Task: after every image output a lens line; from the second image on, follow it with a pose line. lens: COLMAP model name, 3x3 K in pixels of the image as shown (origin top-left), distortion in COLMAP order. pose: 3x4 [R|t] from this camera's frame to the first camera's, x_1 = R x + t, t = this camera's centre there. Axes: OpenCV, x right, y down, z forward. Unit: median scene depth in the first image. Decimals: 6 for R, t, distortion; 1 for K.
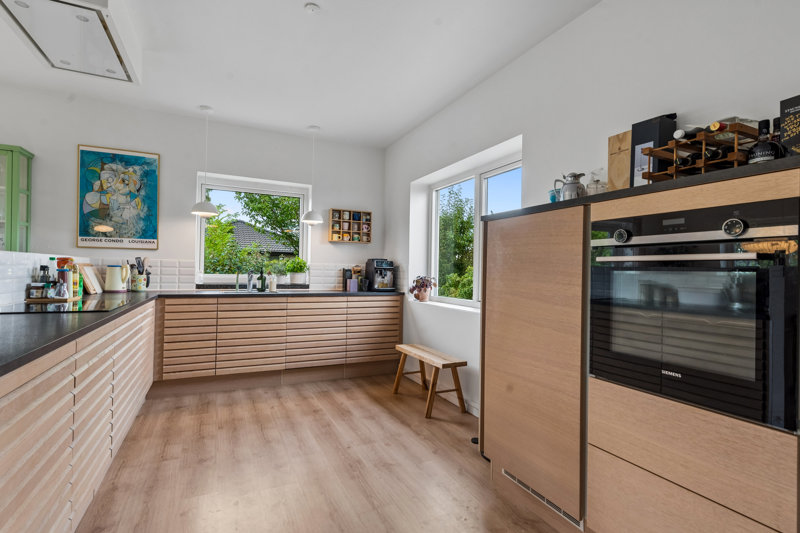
lens RADIAL K [[391.2, 0, 412.1], [0, 391.2, 268.0], [0, 0, 1]] dist [0.004732, -0.002151]
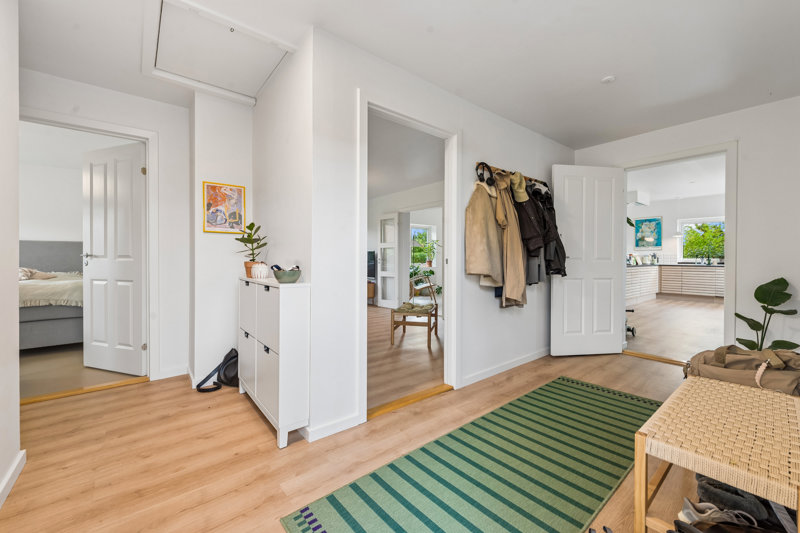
lens RADIAL K [[331.0, 0, 391.1], [0, 331.0, 262.4], [0, 0, 1]] dist [0.005244, -0.001264]
pose [[0.220979, -0.012279, -0.975201, 1.308631], [0.008118, 0.999909, -0.010750, 0.055392], [0.975245, -0.005542, 0.221058, -1.497932]]
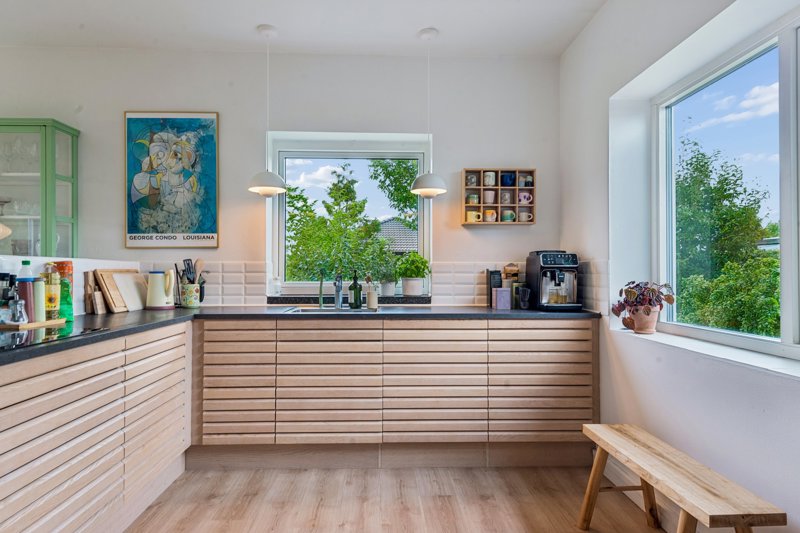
lens RADIAL K [[481.6, 0, 396.1], [0, 481.6, 267.3], [0, 0, 1]] dist [0.019057, -0.007129]
pose [[0.908780, -0.021999, -0.416696, 0.001814], [0.019296, 0.999757, -0.010699, 0.003814], [0.416830, 0.001683, 0.908983, 0.359897]]
